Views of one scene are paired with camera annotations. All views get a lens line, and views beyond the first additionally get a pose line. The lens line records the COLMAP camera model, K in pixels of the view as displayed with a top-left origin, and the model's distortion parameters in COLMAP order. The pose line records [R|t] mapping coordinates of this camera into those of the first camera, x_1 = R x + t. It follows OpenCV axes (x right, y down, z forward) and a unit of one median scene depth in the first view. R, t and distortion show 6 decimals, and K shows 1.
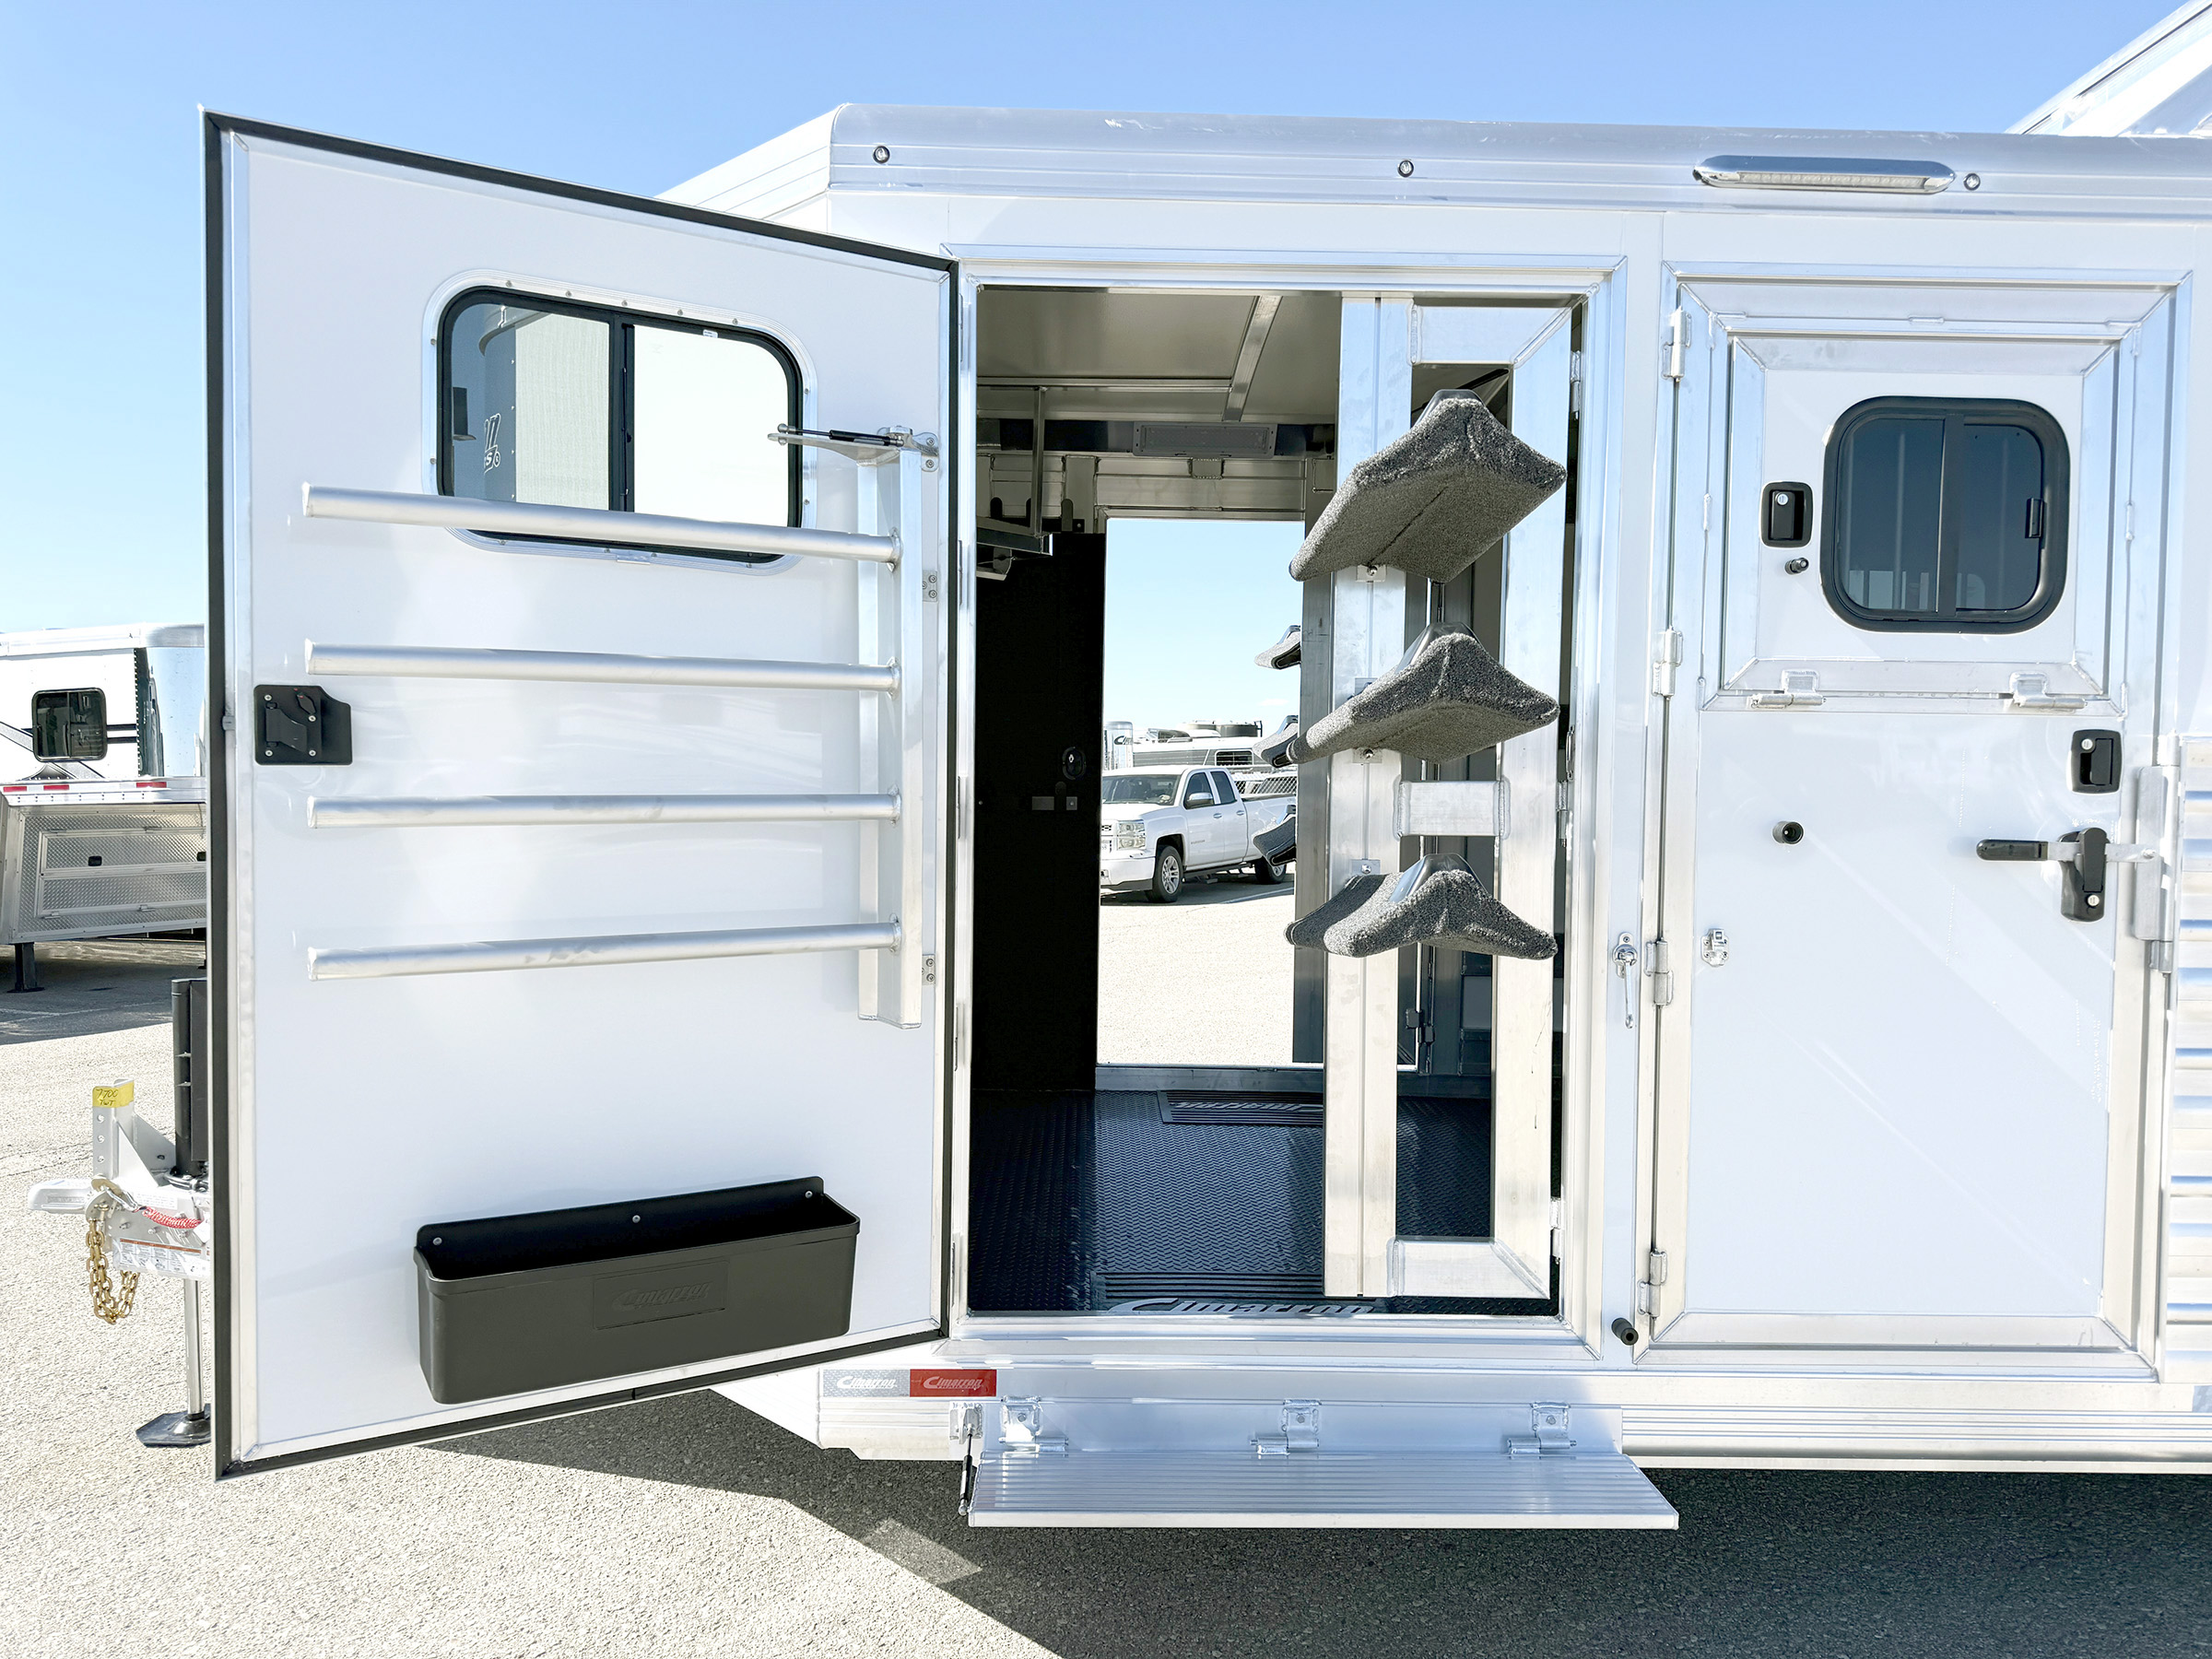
lens RADIAL K [[1510.9, 0, 1114.3], [0, 1510.9, 818.4], [0, 0, 1]] dist [0.004521, -0.006506]
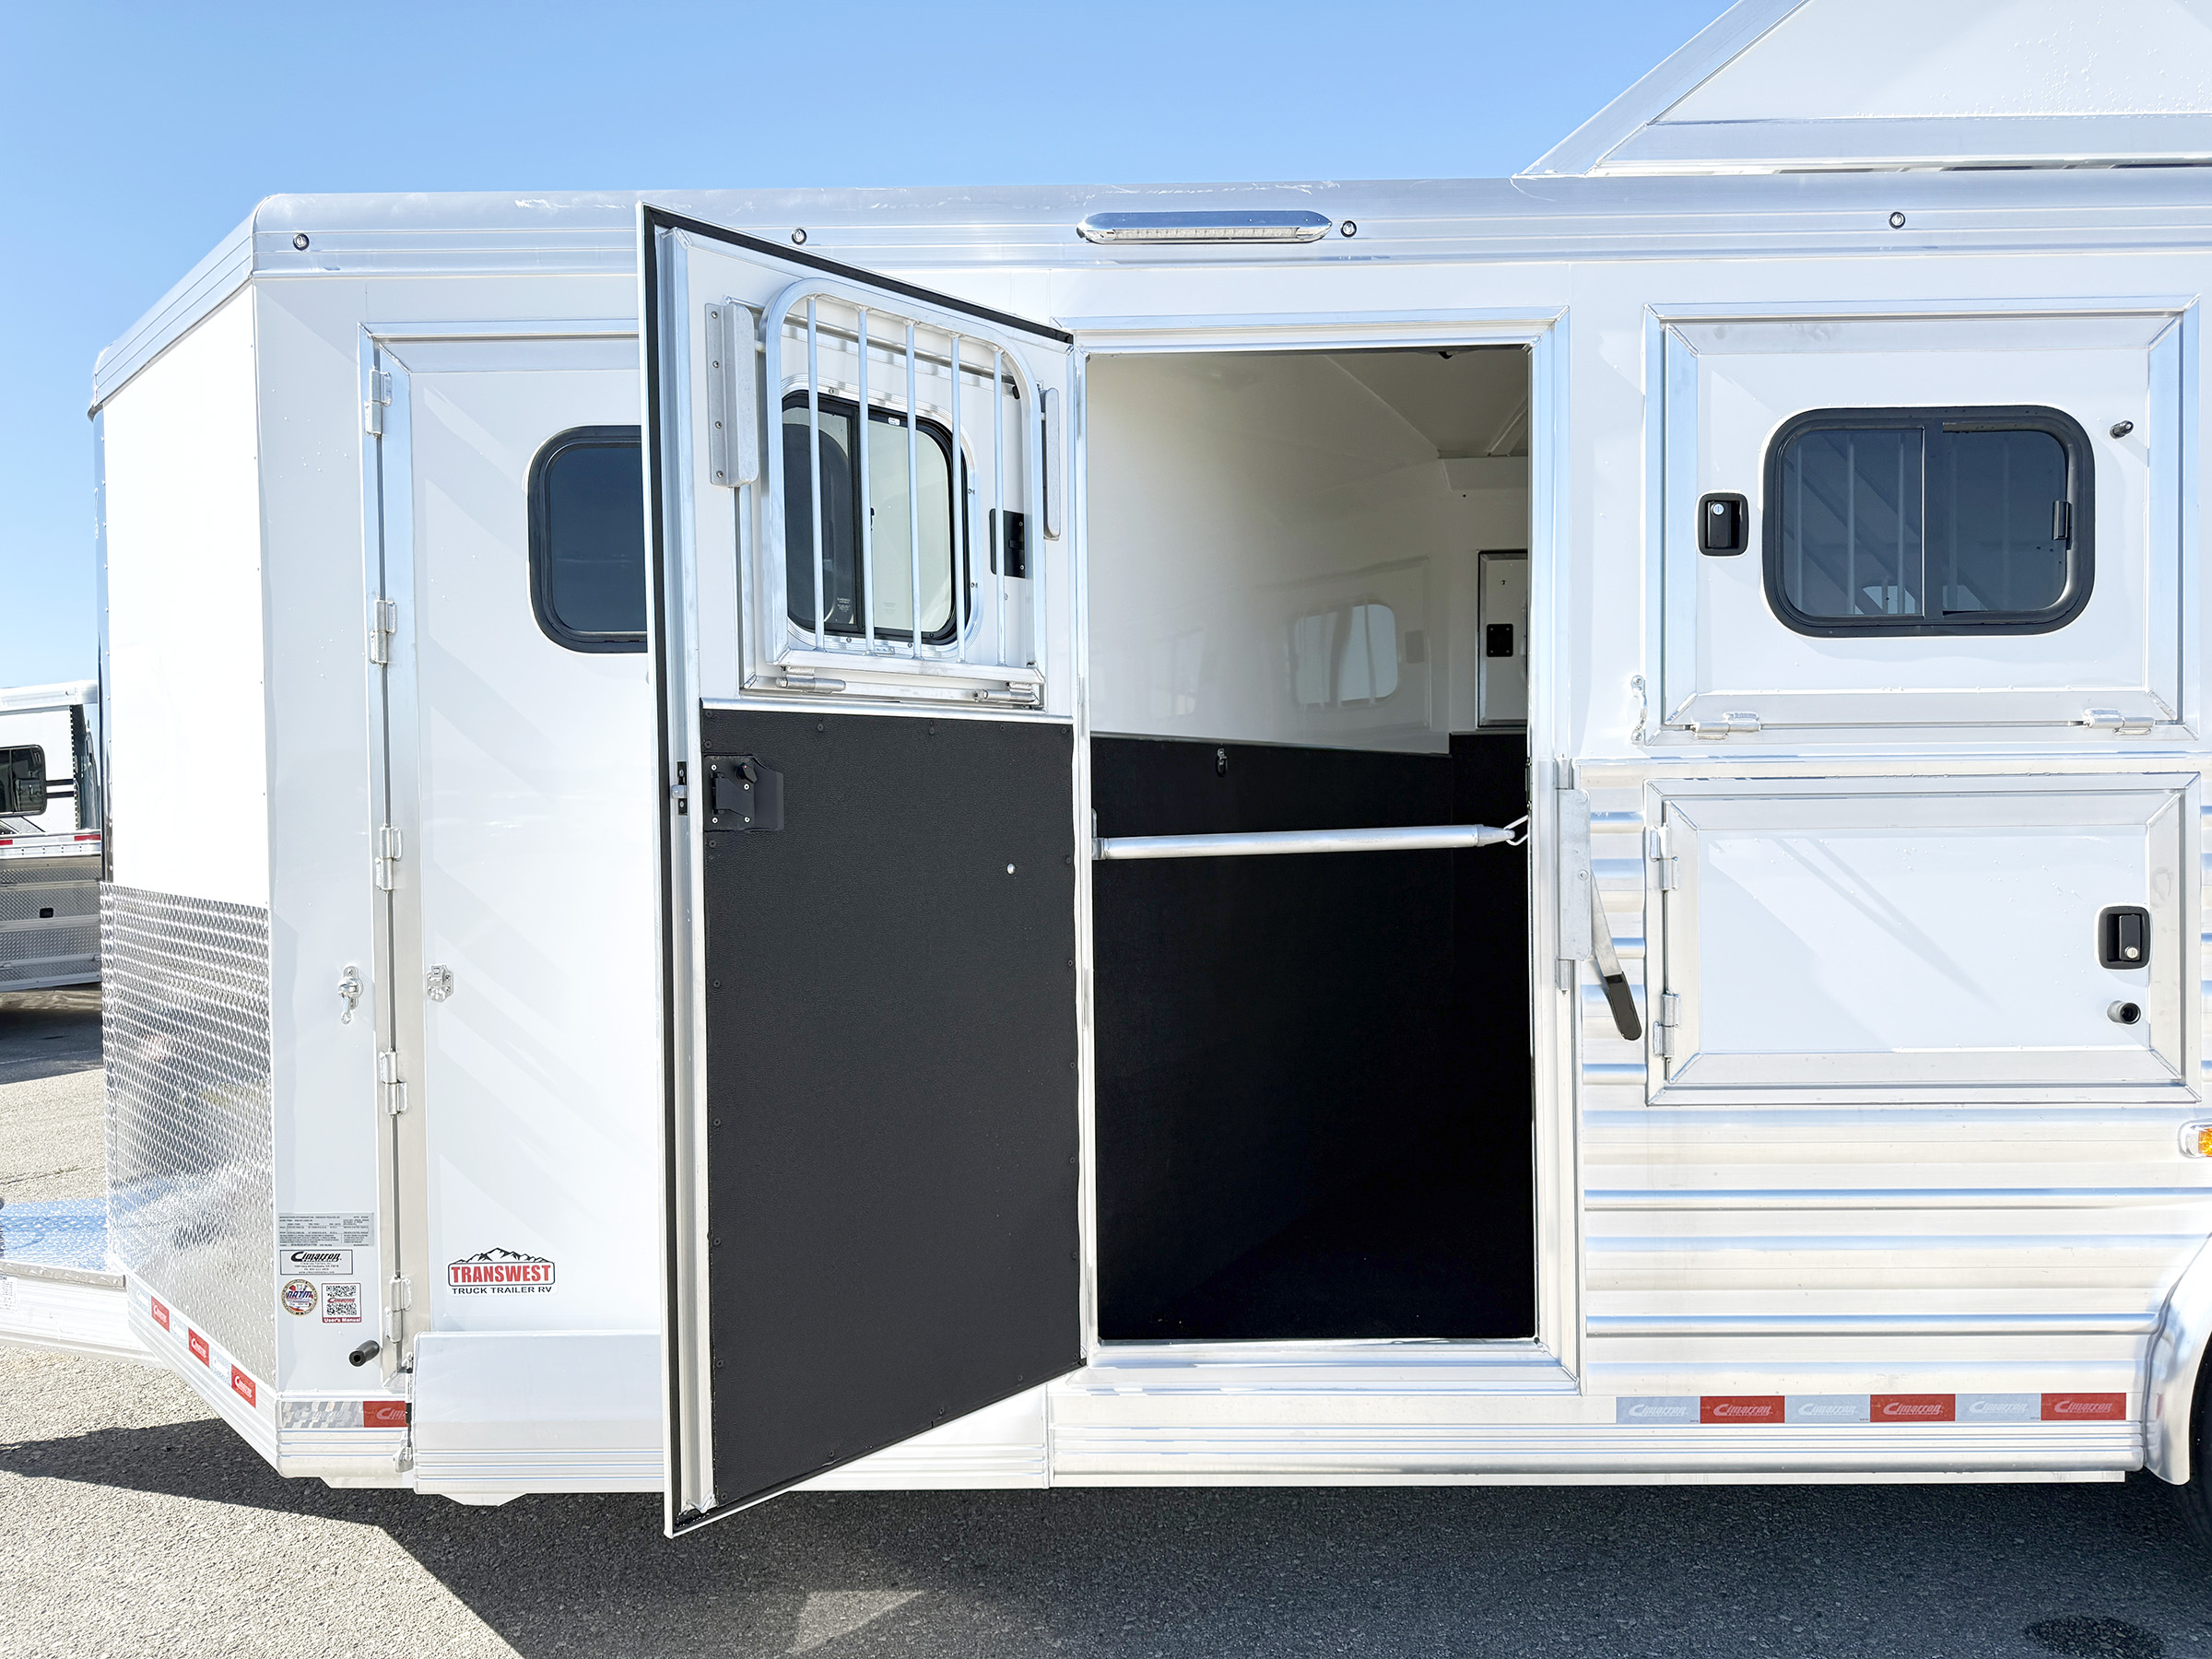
lens RADIAL K [[1510.9, 0, 1114.3], [0, 1510.9, 818.4], [0, 0, 1]] dist [0.004521, -0.006506]
pose [[0.999293, -0.025301, -0.027807, 0.095503], [0.024850, 0.999556, -0.016447, -0.001199], [0.028211, 0.015744, 0.999478, -0.007223]]
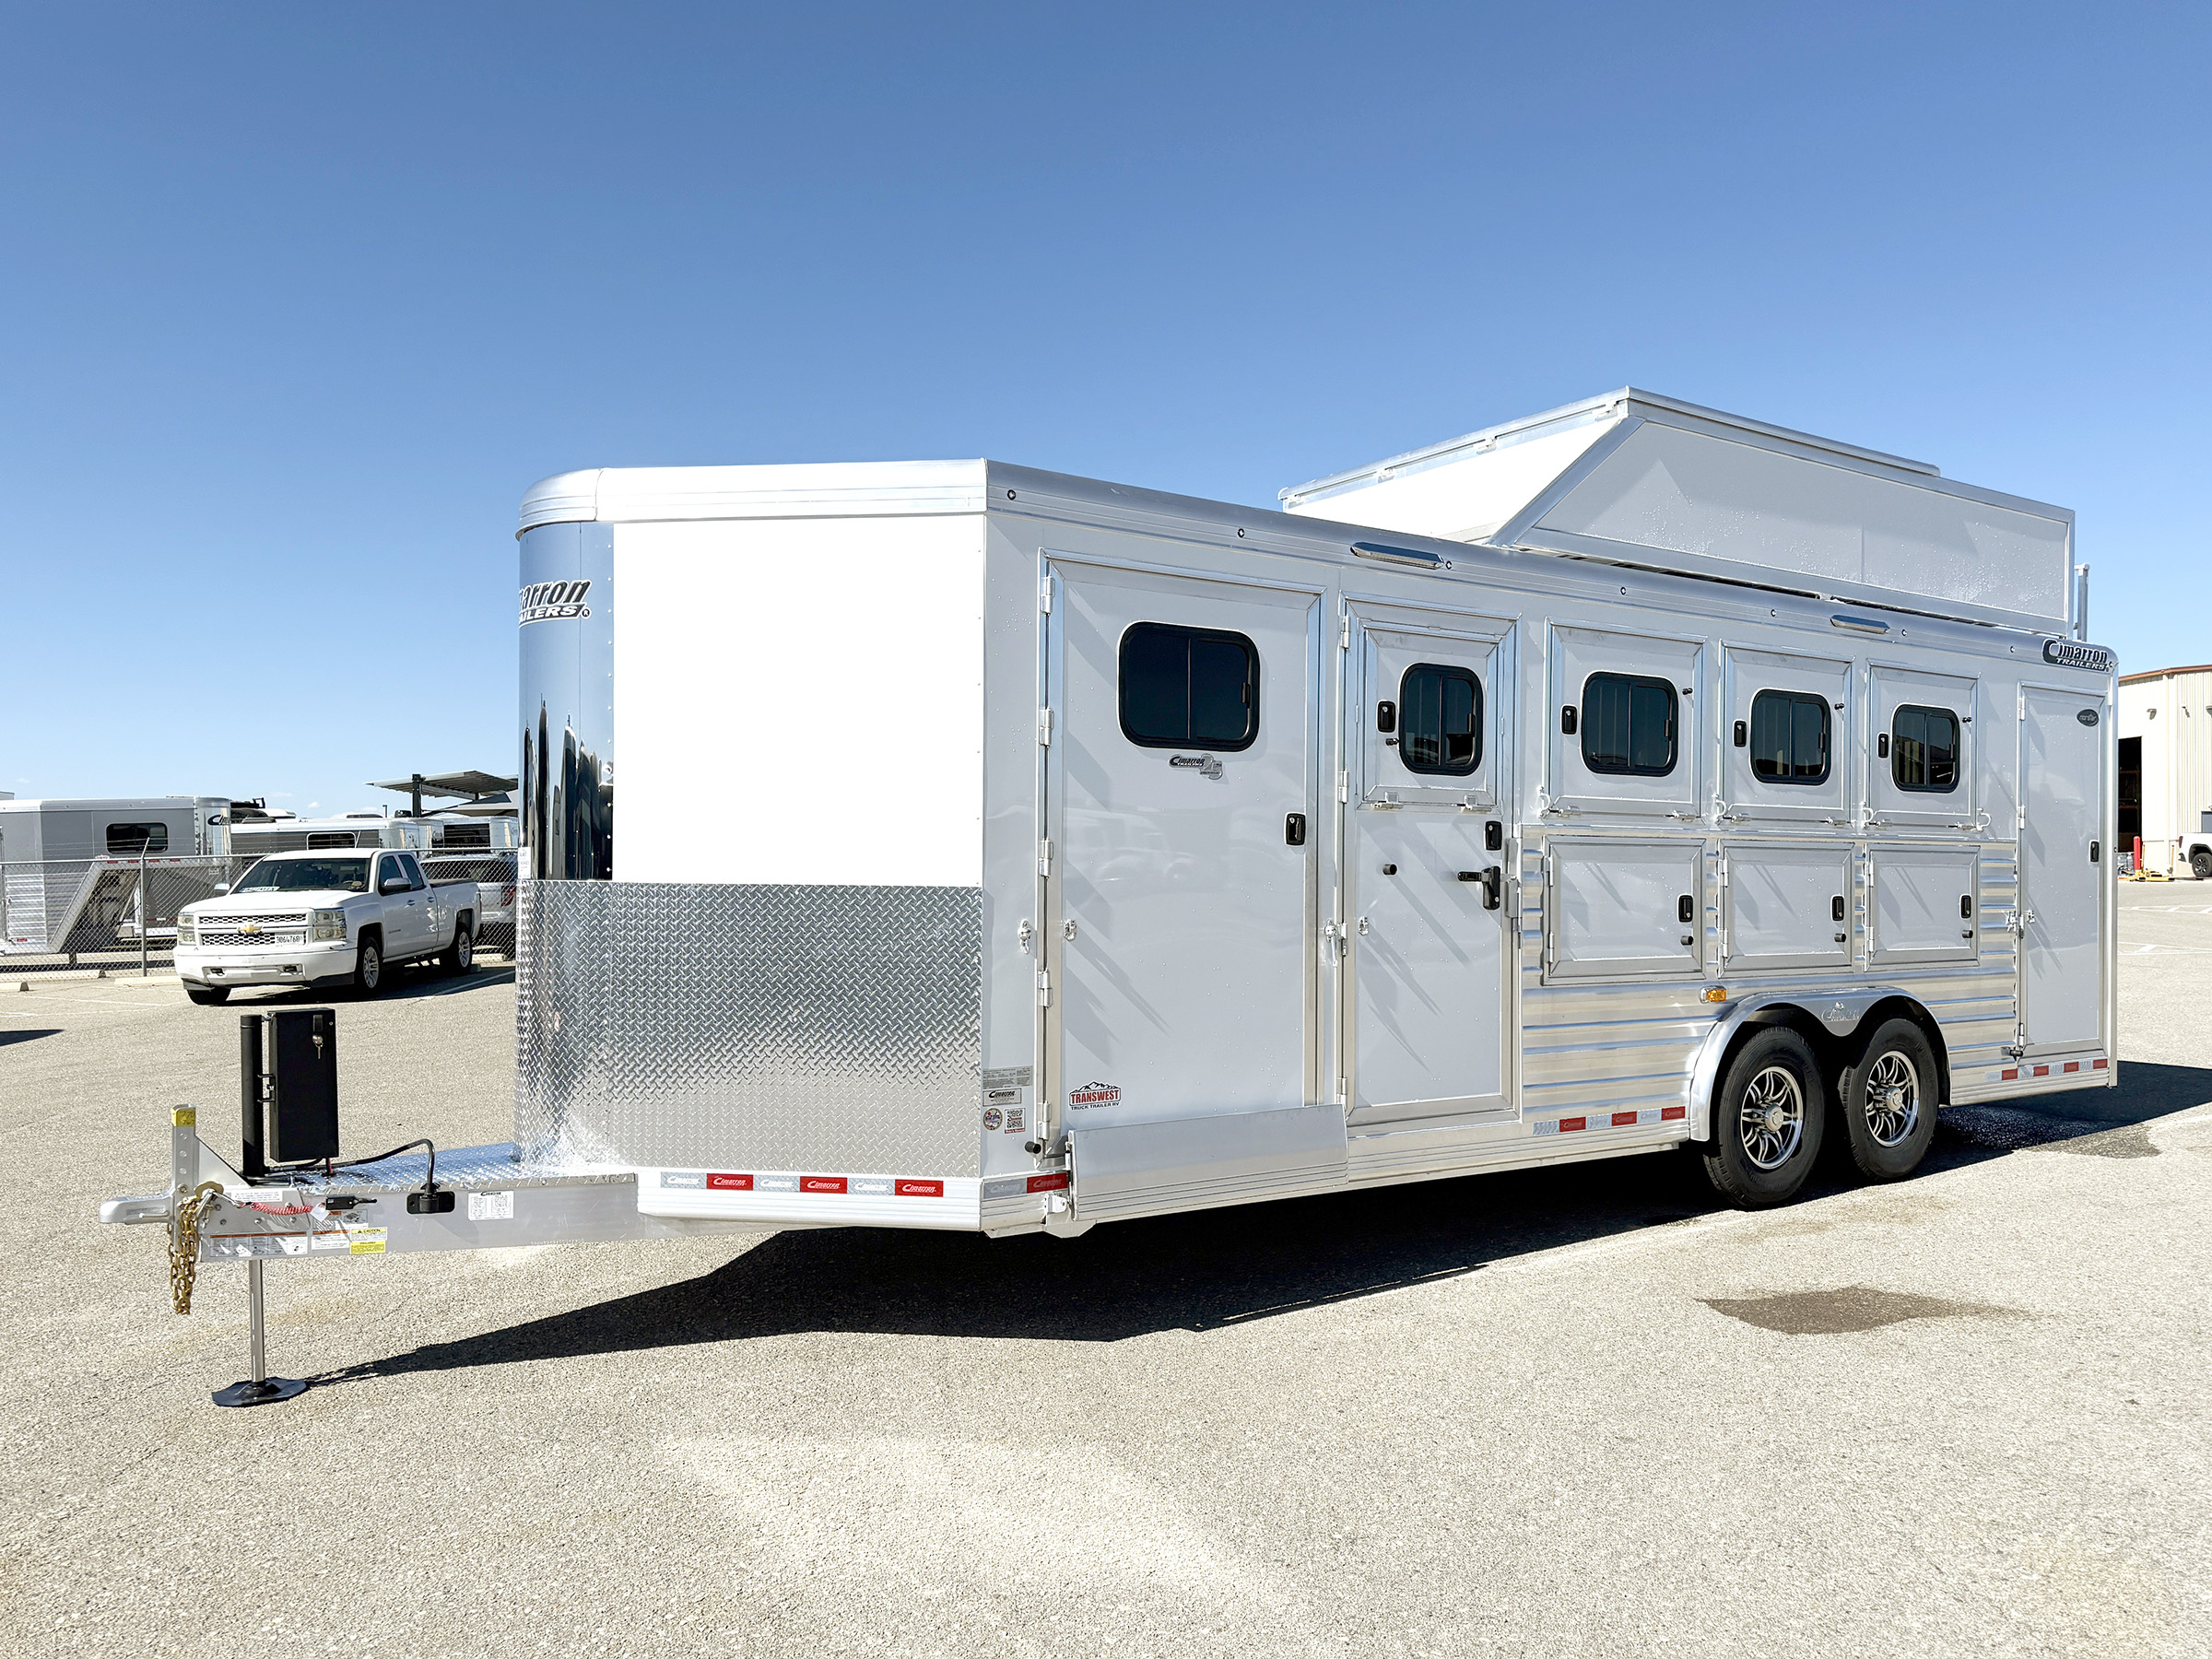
lens RADIAL K [[1595.6, 0, 1109.0], [0, 1595.6, 858.6], [0, 0, 1]] dist [0.090286, -0.150488]
pose [[0.842514, -0.003534, 0.538663, -0.240249], [0.019956, 0.999497, -0.024655, 0.009235], [-0.538305, 0.031522, 0.842161, -0.145353]]
